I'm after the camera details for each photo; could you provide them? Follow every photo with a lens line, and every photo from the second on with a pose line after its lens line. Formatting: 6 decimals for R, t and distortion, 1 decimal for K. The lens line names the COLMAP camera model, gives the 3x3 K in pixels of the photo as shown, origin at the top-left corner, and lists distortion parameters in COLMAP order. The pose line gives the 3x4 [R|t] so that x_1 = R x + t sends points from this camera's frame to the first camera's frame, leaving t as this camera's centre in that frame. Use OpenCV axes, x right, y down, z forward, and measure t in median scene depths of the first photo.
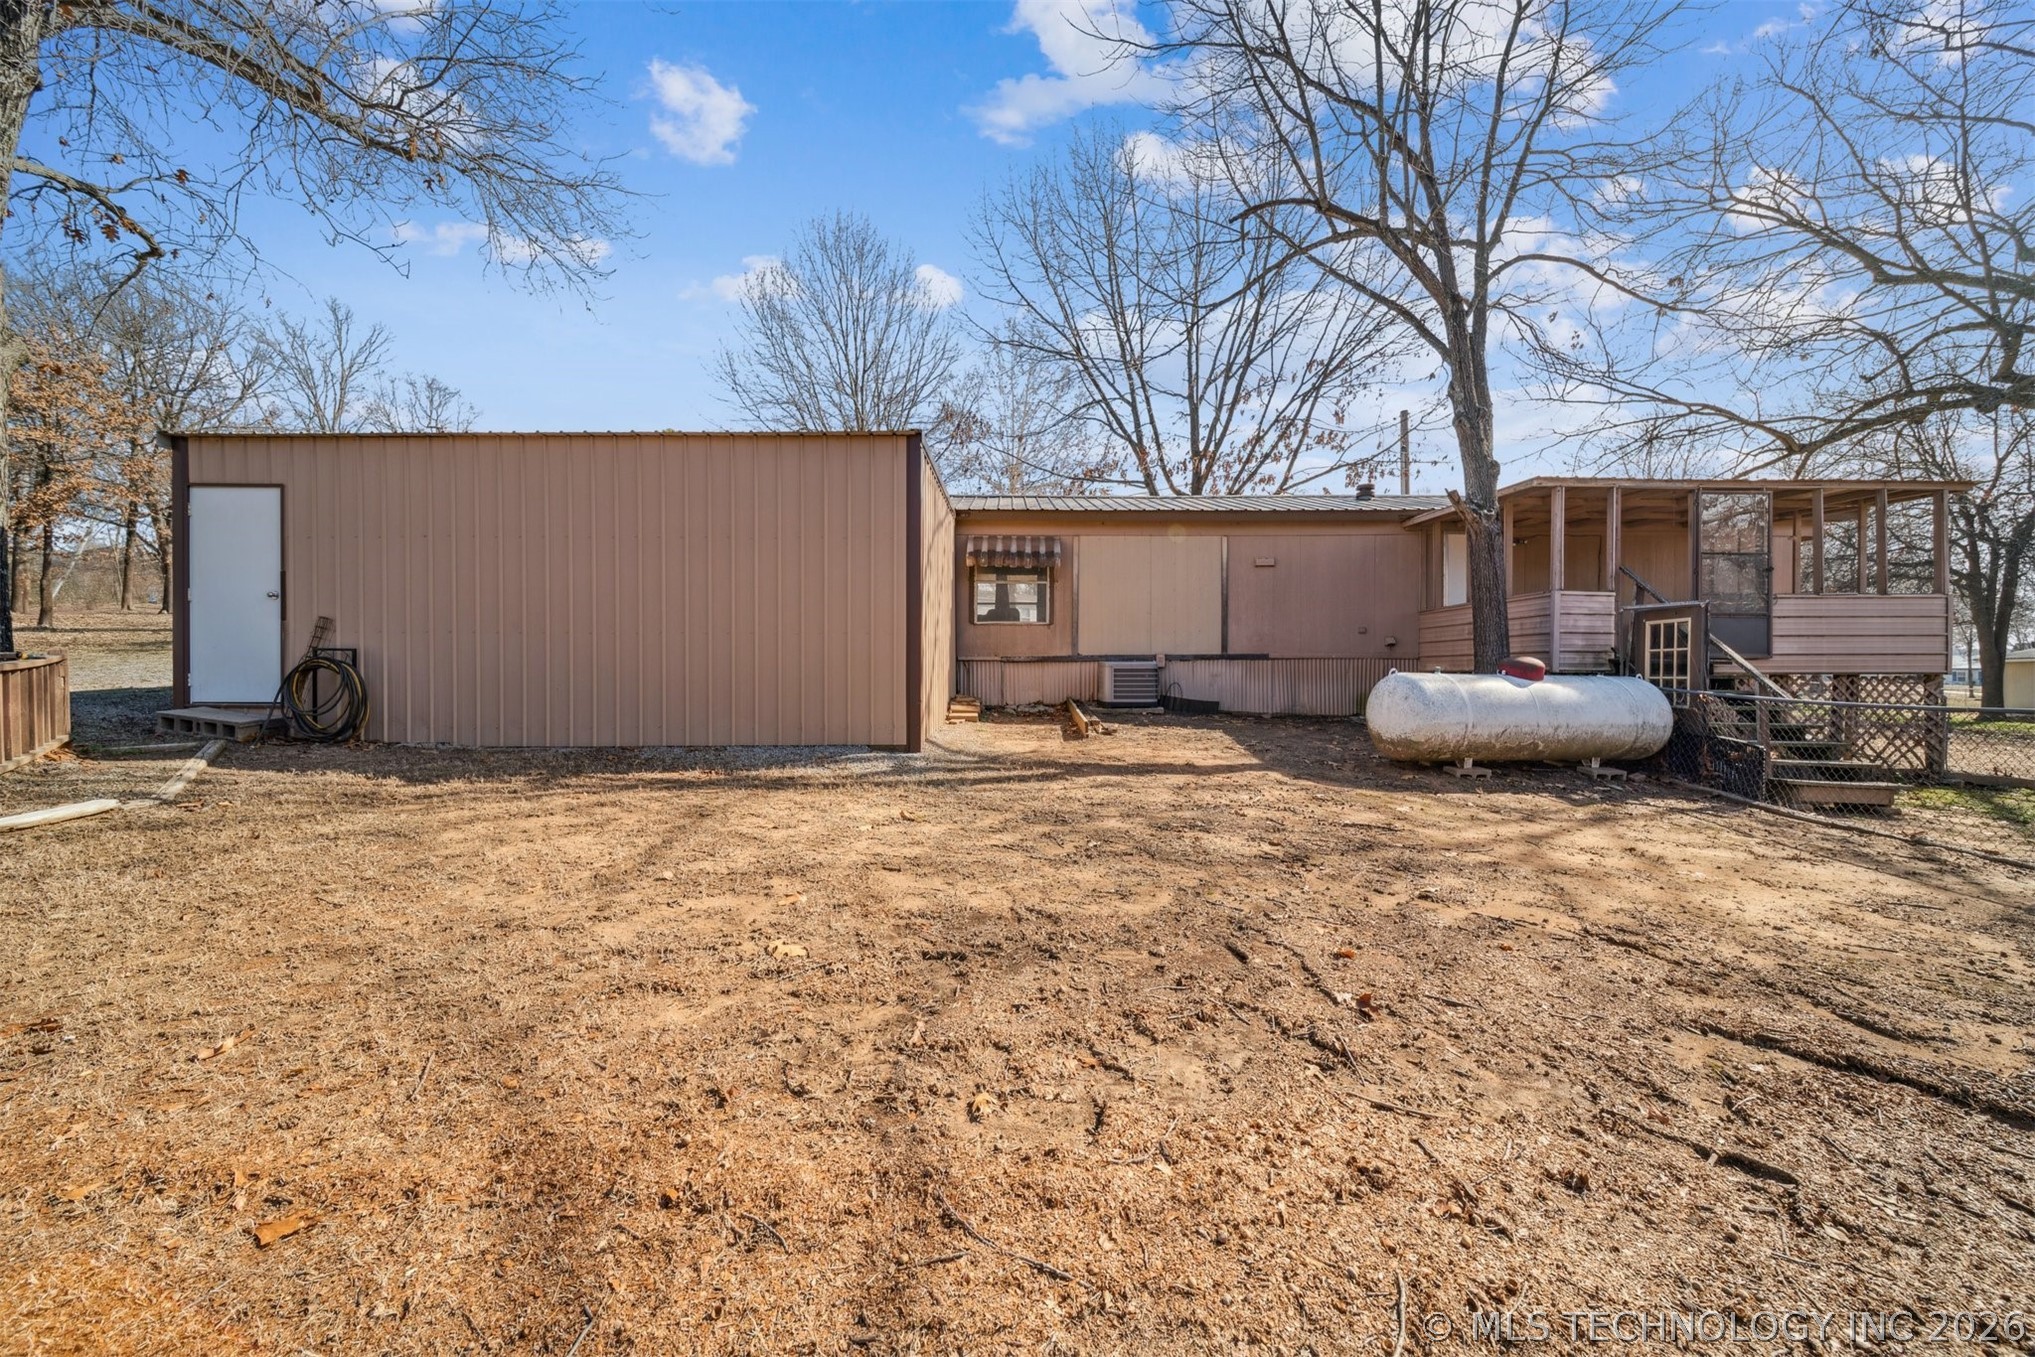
lens RADIAL K [[730.2, 0, 1013.2], [0, 730.2, 684.1], [0, 0, 1]] dist [0.000779, -0.001451]
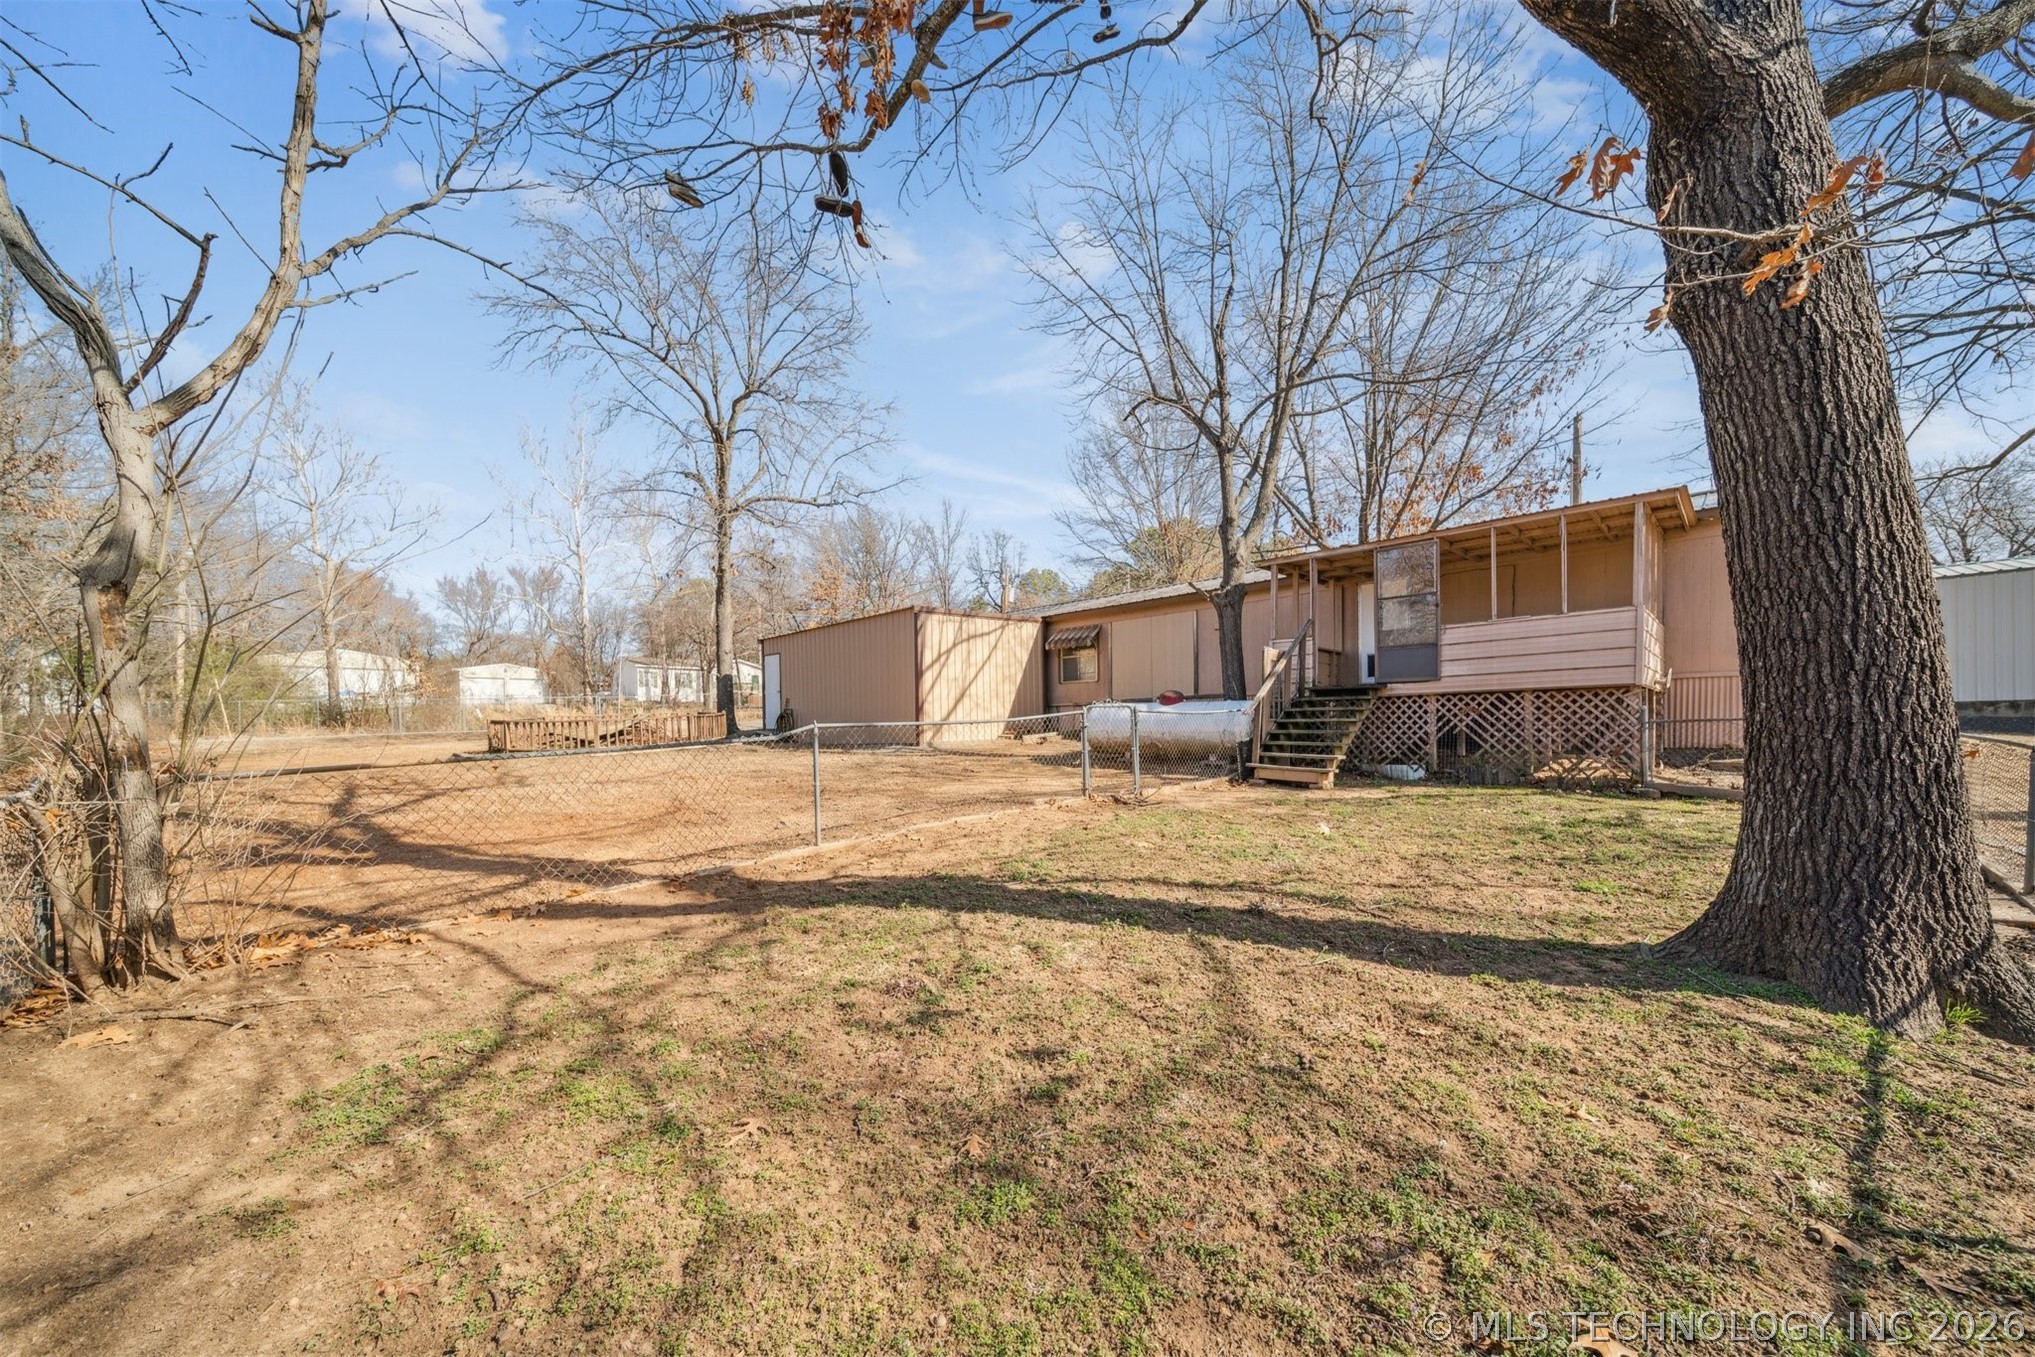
lens RADIAL K [[730.2, 0, 1013.2], [0, 730.2, 684.1], [0, 0, 1]] dist [0.000779, -0.001451]
pose [[0.717952, -0.052556, -0.694106, 1.352366], [0.013618, 0.998015, -0.061482, 0.035743], [0.695960, 0.034688, 0.717242, -0.352938]]
